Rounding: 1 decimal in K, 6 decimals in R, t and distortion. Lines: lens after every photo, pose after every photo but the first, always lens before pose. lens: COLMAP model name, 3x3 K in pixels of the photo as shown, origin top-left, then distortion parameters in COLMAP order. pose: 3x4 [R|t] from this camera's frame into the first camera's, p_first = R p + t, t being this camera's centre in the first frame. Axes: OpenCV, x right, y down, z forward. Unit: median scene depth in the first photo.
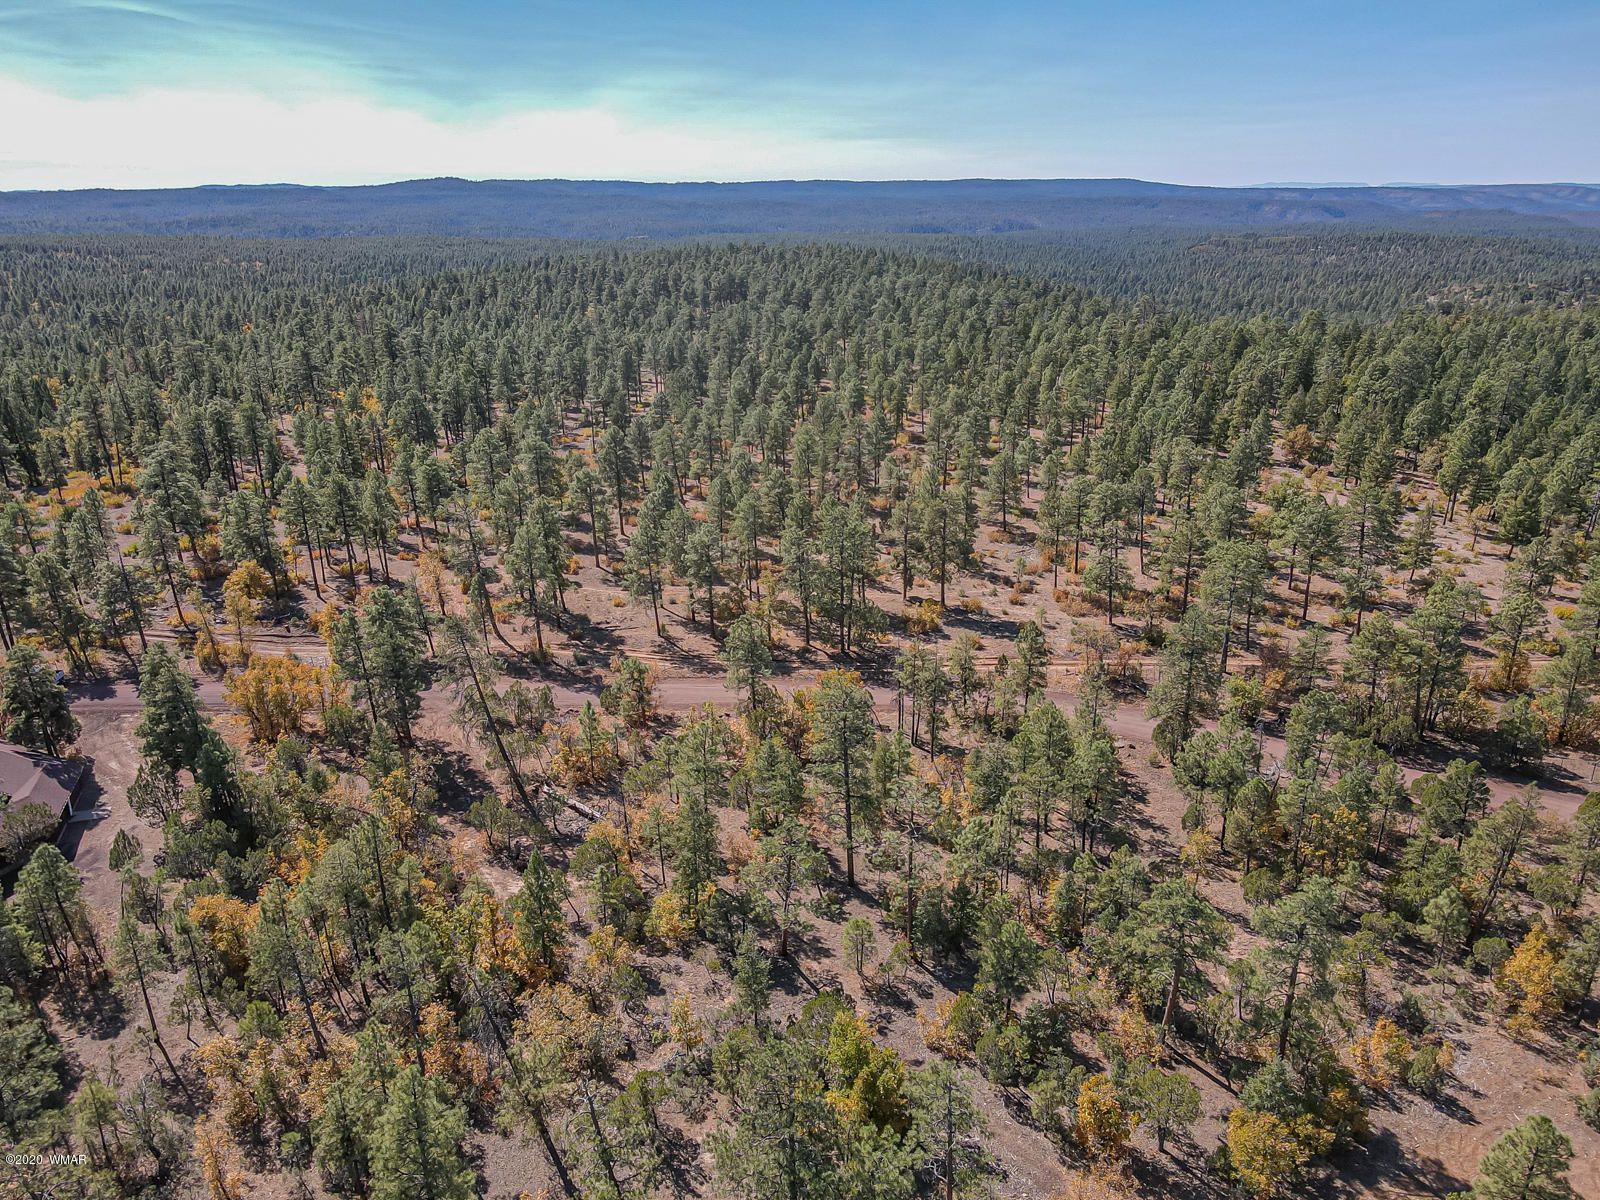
lens RADIAL K [[1107.4, 0, 795.5], [0, 1107.4, 598.5], [0, 0, 1]] dist [0.001025, 0.002360]
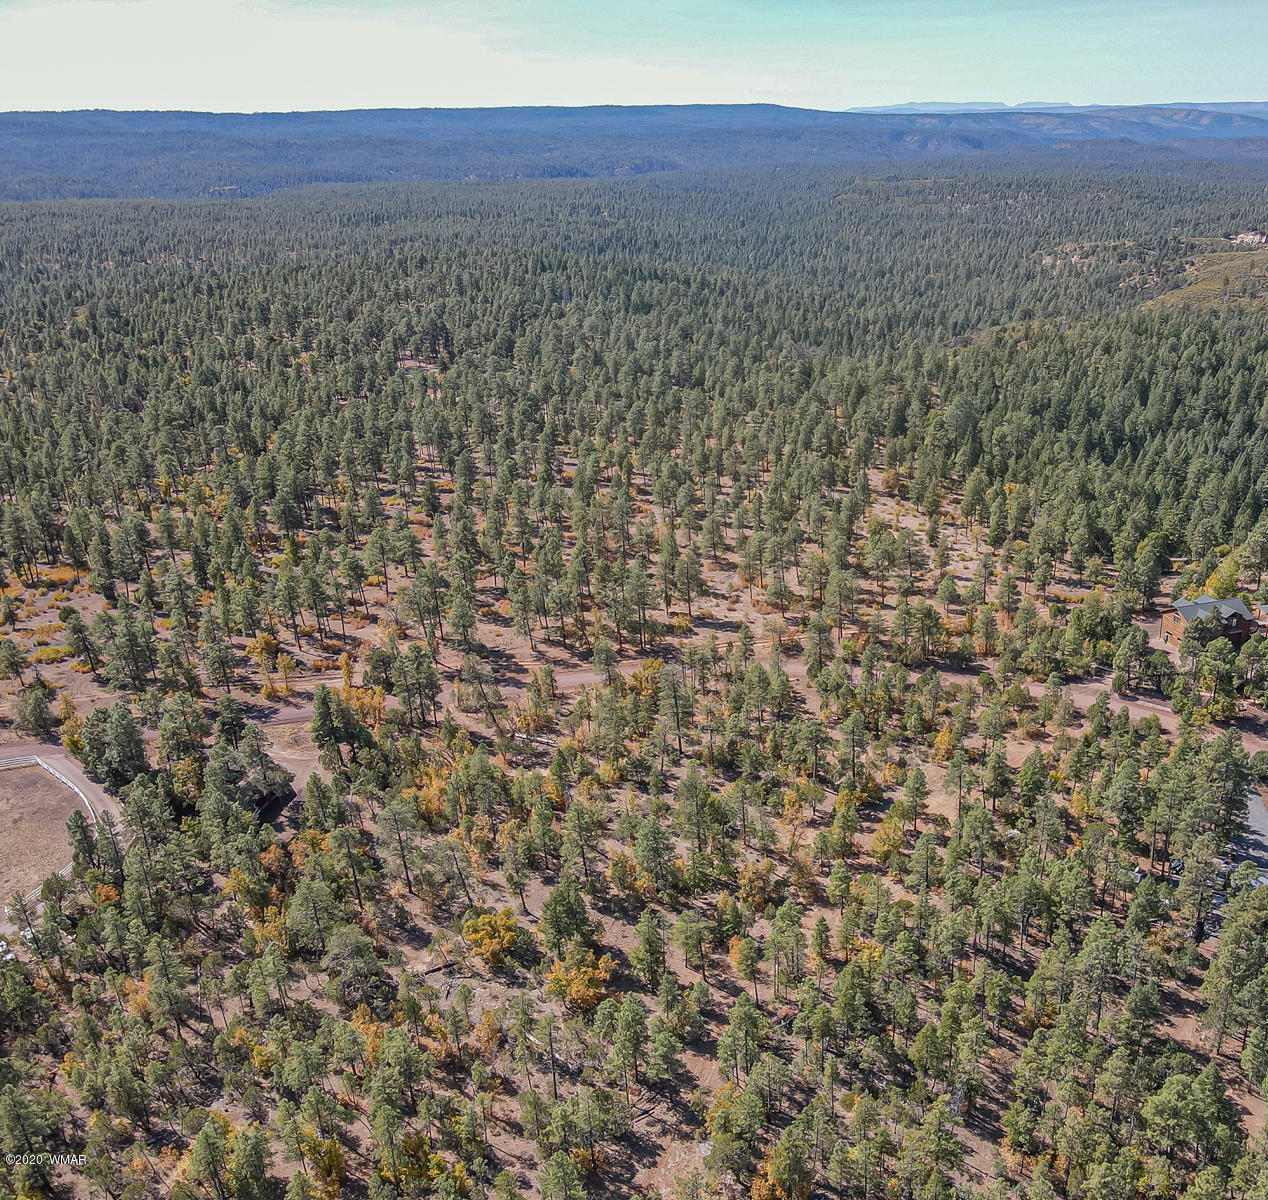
lens RADIAL K [[1074.7, 0, 635.6], [0, 1074.7, 600.5], [0, 0, 1]] dist [-0.005388, -0.003668]
pose [[0.985880, -0.107203, 0.128639, -0.189830], [0.105484, 0.994217, 0.020128, -0.068340], [-0.130053, -0.006275, 0.991487, -0.759834]]
